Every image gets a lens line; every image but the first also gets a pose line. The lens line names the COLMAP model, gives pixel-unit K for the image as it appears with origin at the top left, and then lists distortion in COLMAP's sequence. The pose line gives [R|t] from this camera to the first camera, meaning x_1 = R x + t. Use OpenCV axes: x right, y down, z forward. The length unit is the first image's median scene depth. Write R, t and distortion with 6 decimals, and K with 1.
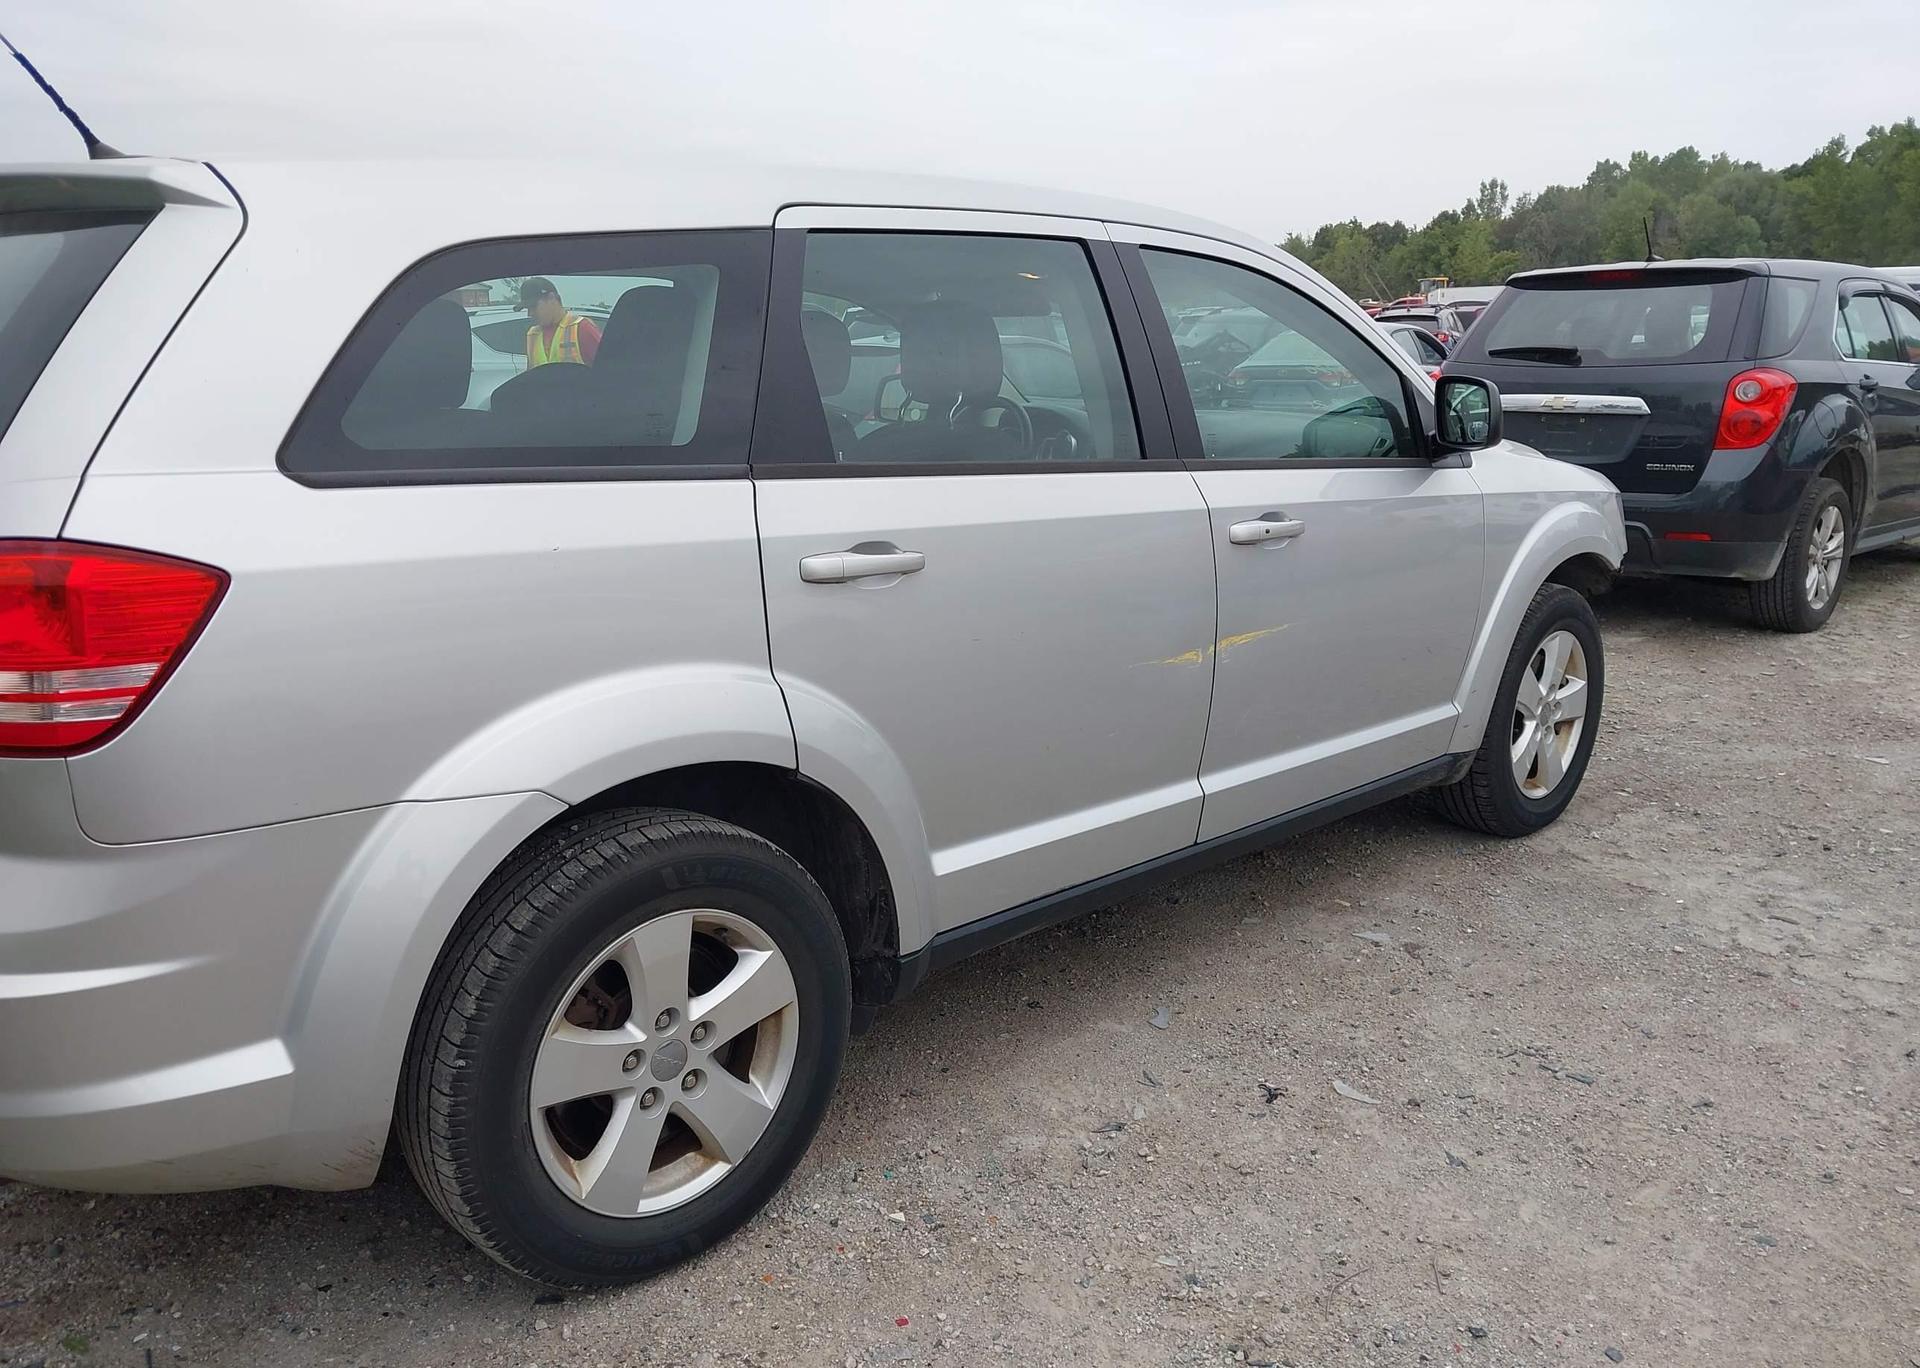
lens RADIAL K [[1568.8, 0, 940.9], [0, 1568.8, 692.8], [0, 0, 1]] dist [0.049607, -0.079065]
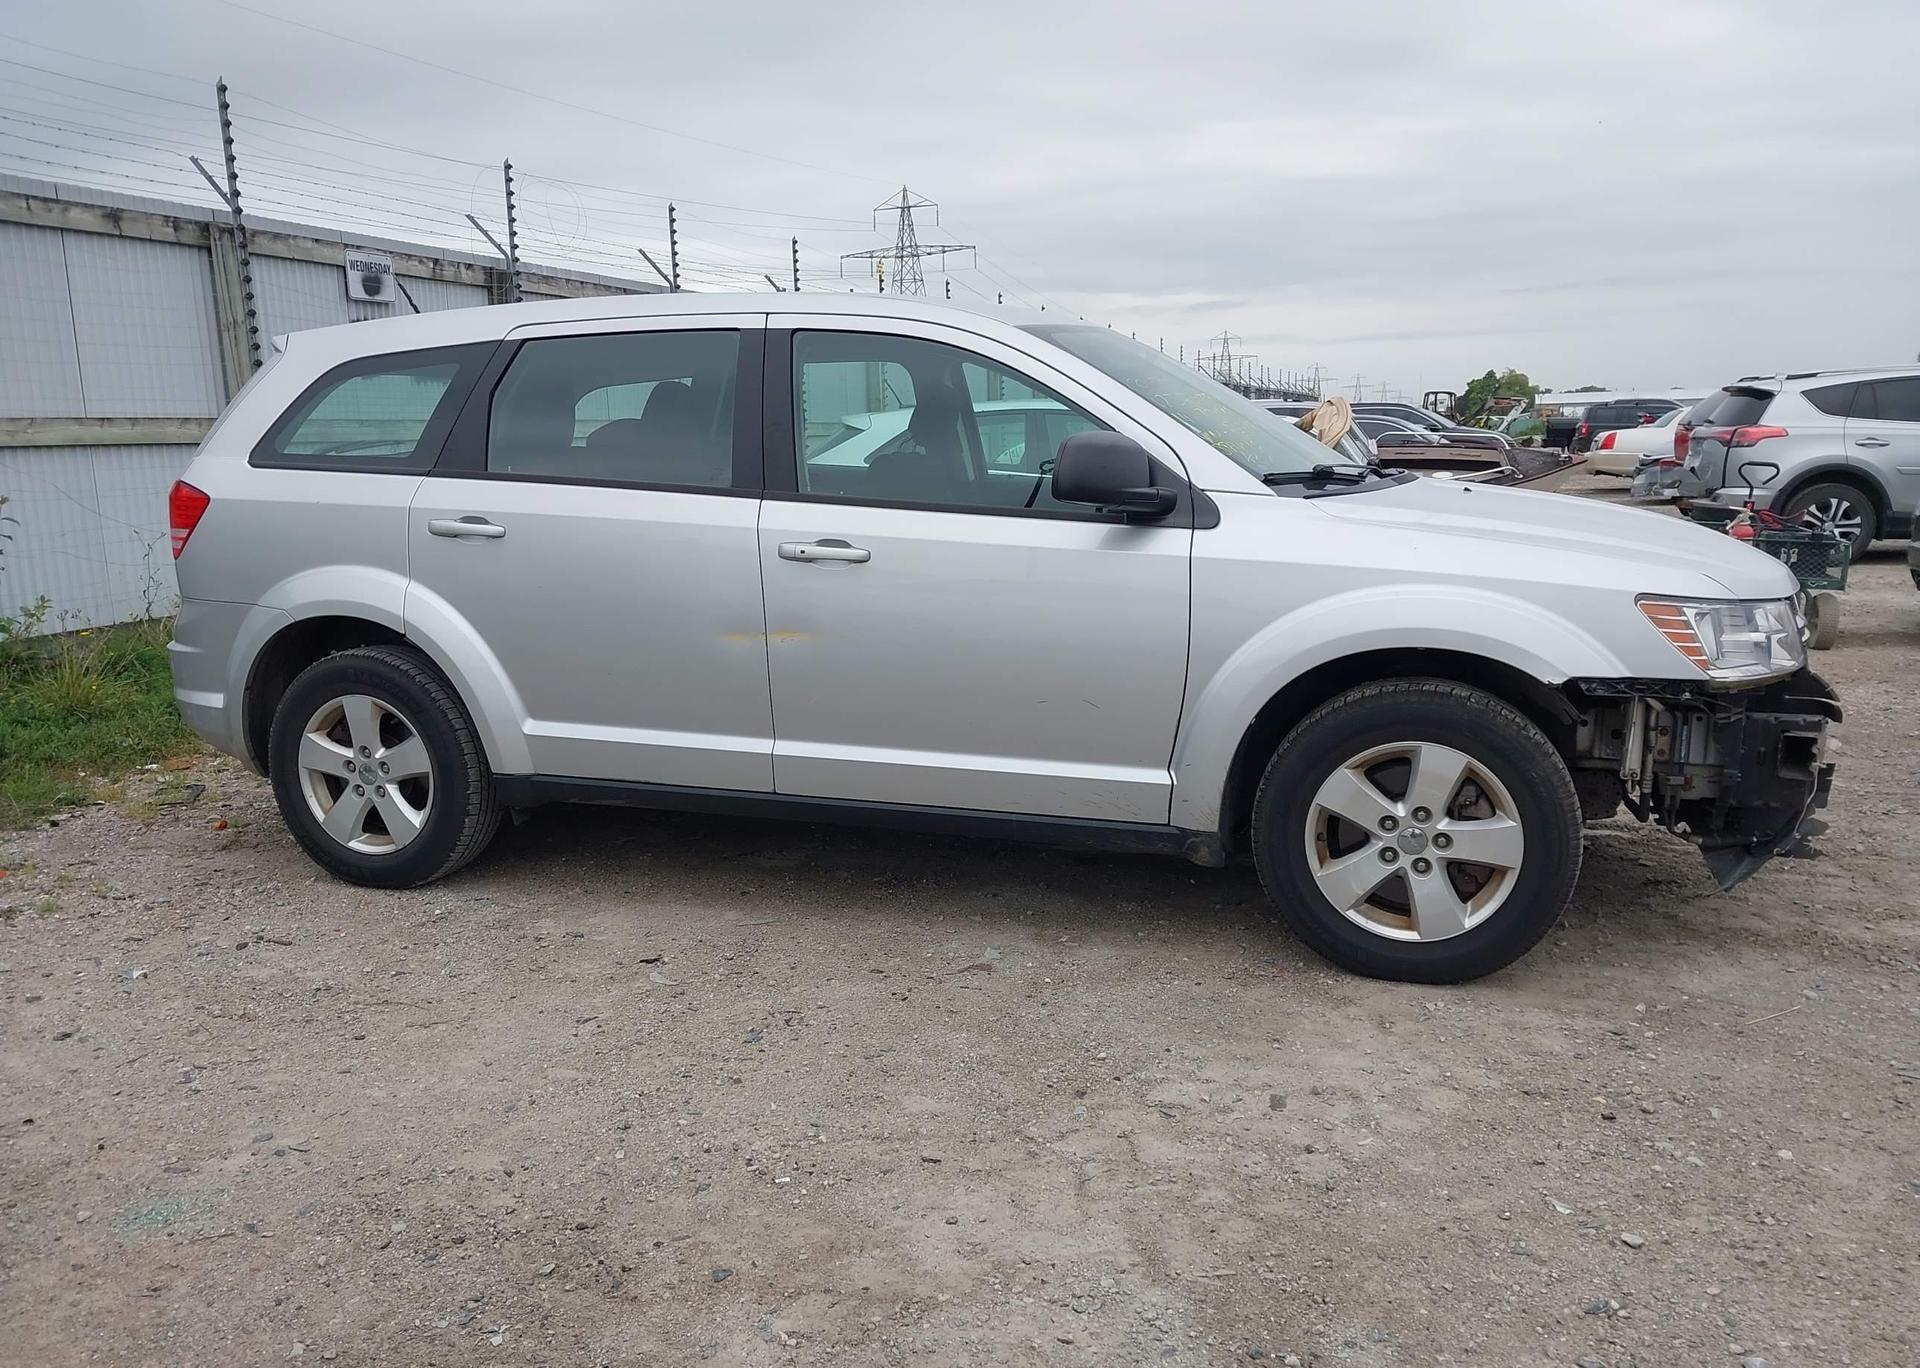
lens RADIAL K [[1516.5, 0, 946.6], [0, 1516.5, 714.3], [0, 0, 1]] dist [-0.003420, 0.009445]
pose [[0.466711, 0.169506, -0.868014, 1.545561], [-0.190885, 0.977635, 0.088279, -0.120864], [0.863564, 0.124491, 0.488630, 0.616930]]
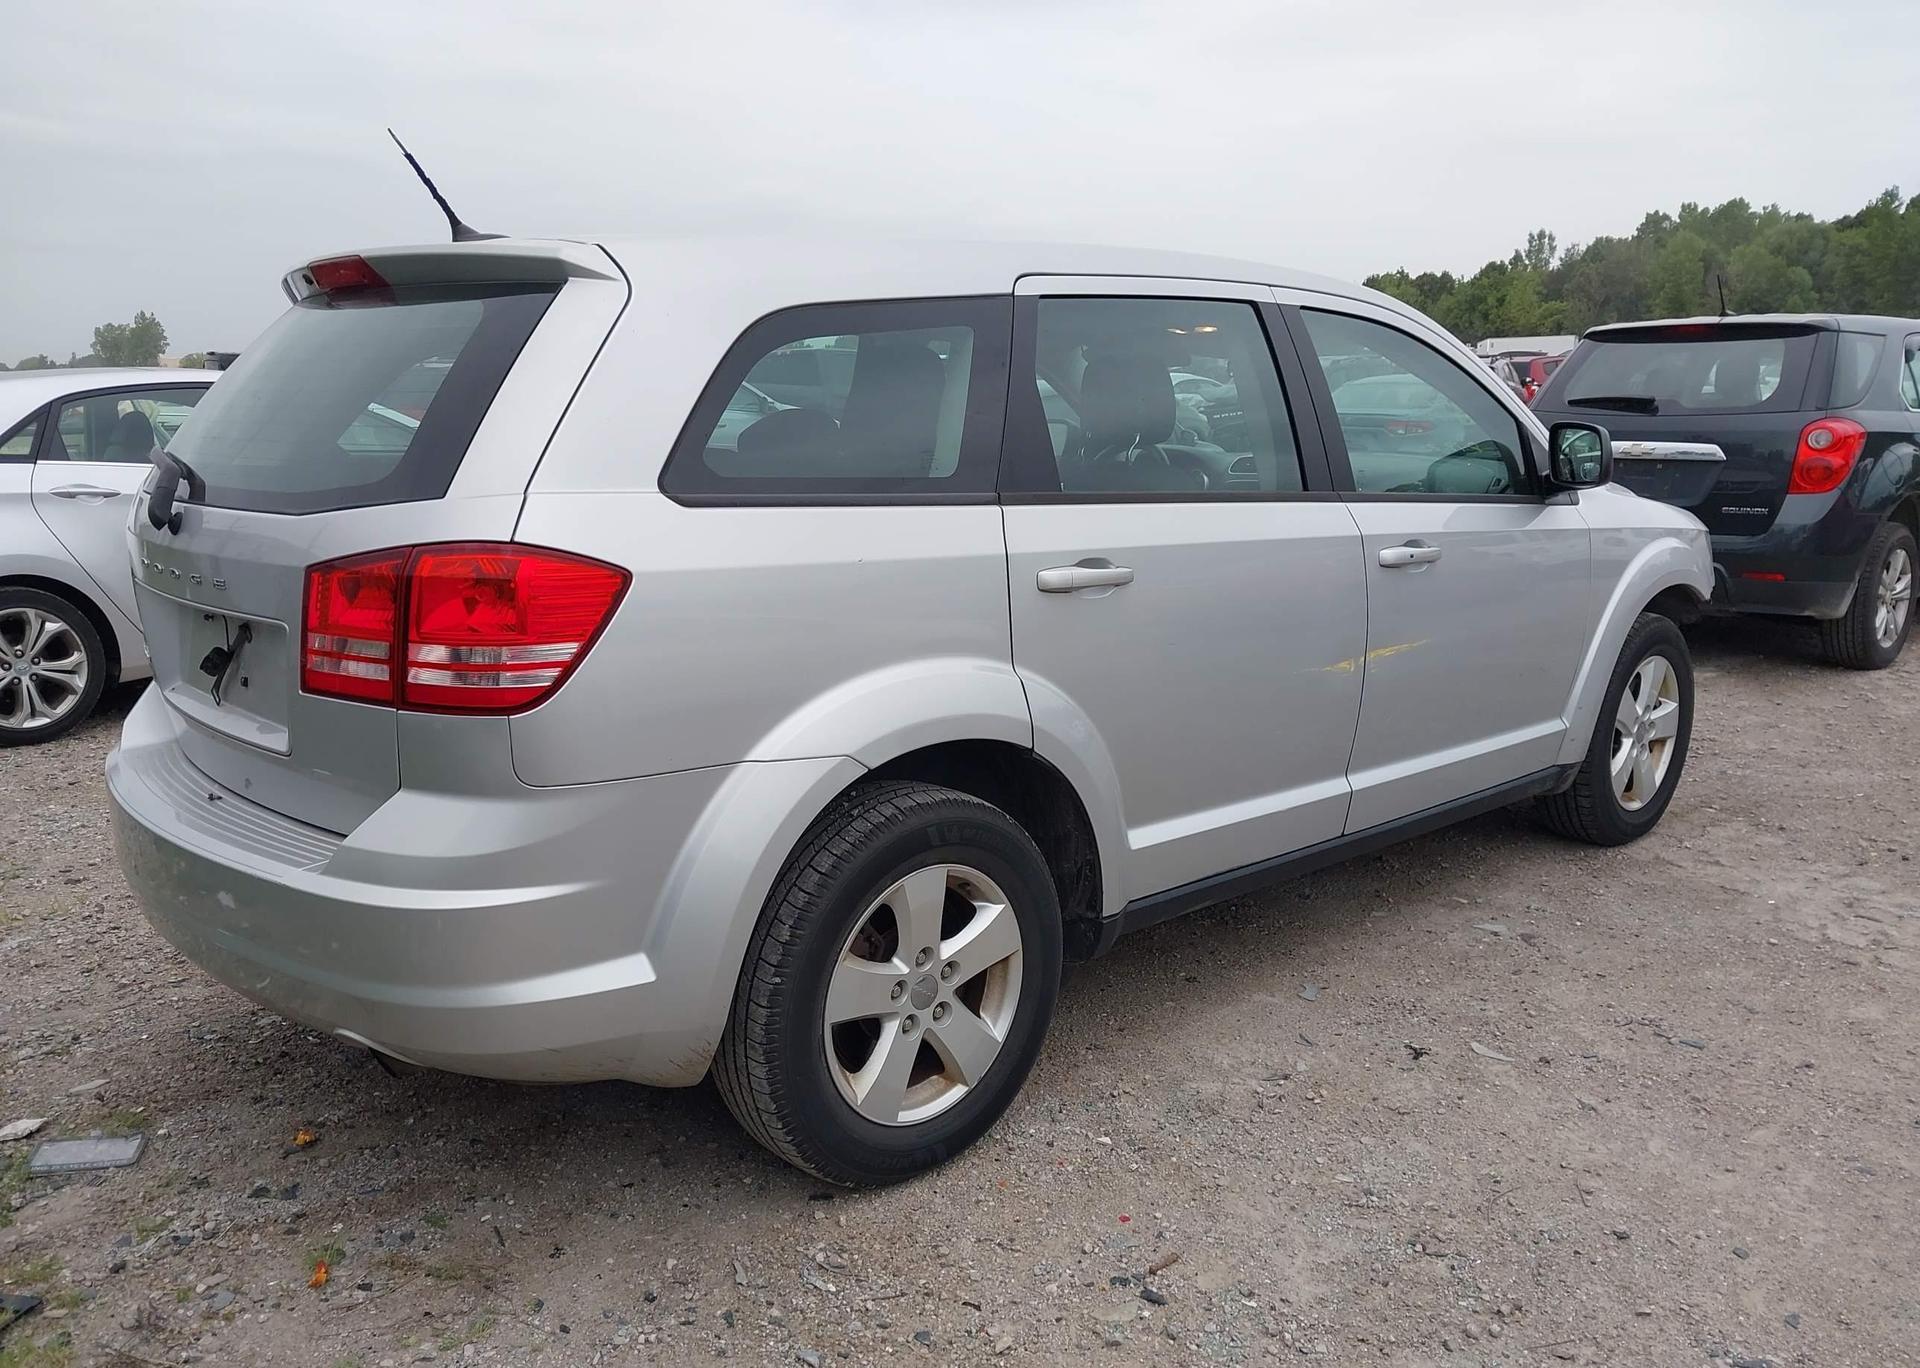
lens RADIAL K [[1568.8, 0, 940.9], [0, 1568.8, 692.8], [0, 0, 1]] dist [0.049607, -0.079065]
pose [[0.999599, 0.009191, -0.026773, -0.116166], [-0.009959, 0.999538, -0.028706, 0.036838], [0.026497, 0.028961, 0.999229, -0.164728]]
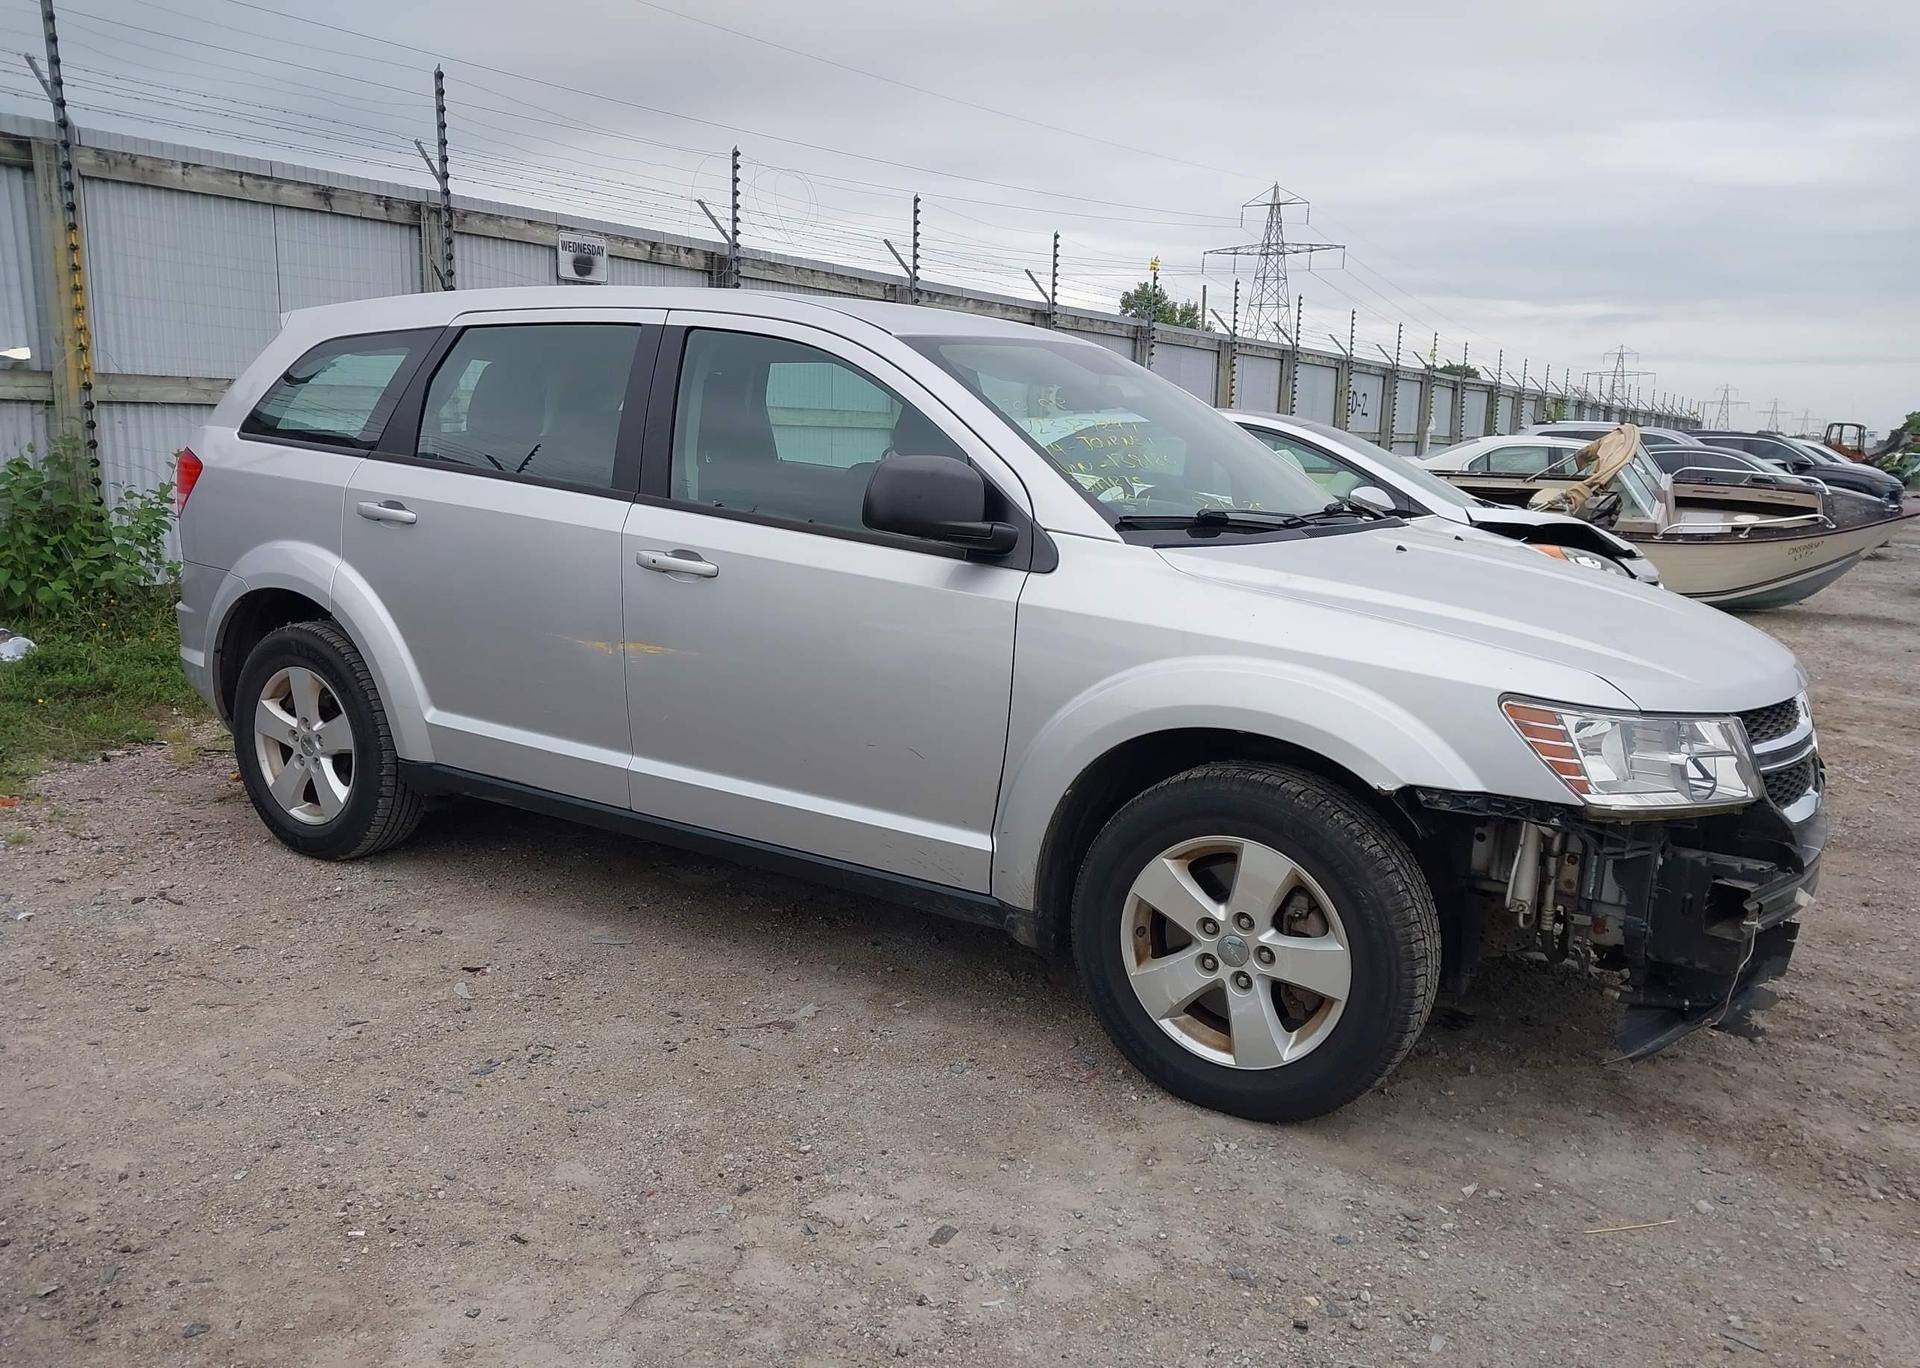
lens RADIAL K [[1516.5, 0, 946.6], [0, 1516.5, 714.3], [0, 0, 1]] dist [-0.003420, 0.009445]
pose [[0.247185, 0.208372, -0.946299, 1.591809], [-0.260435, 0.954955, 0.142249, -0.247056], [0.933313, 0.211288, 0.290317, 1.049748]]
